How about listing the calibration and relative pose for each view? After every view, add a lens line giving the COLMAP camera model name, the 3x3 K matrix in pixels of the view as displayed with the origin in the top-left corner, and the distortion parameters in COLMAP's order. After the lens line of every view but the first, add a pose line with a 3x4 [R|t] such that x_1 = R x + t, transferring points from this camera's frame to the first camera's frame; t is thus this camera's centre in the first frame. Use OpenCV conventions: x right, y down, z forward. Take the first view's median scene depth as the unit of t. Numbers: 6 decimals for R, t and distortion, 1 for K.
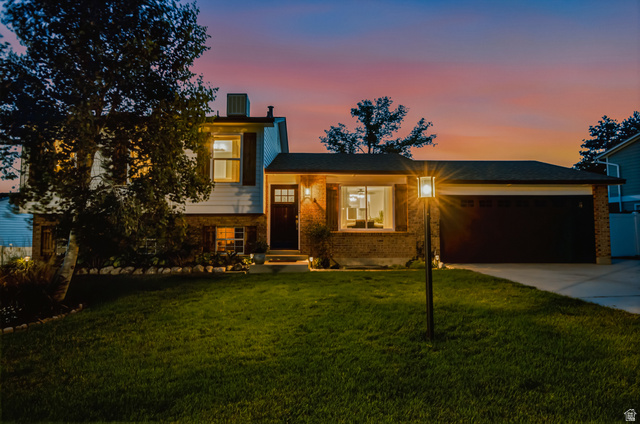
lens RADIAL K [[275.2, 0, 320.0], [0, 275.2, 212.0], [0, 0, 1]] dist [0.000942, 0.000087]
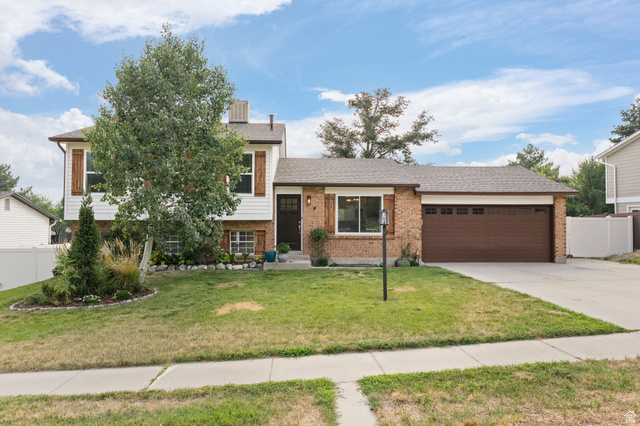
lens RADIAL K [[316.6, 0, 308.1], [0, 316.6, 205.7], [0, 0, 1]] dist [0.000750, 0.000278]
pose [[0.999849, -0.002301, -0.017253, -0.008903], [0.002224, 0.999987, -0.004485, -0.016502], [0.017263, 0.004446, 0.999841, -0.117534]]
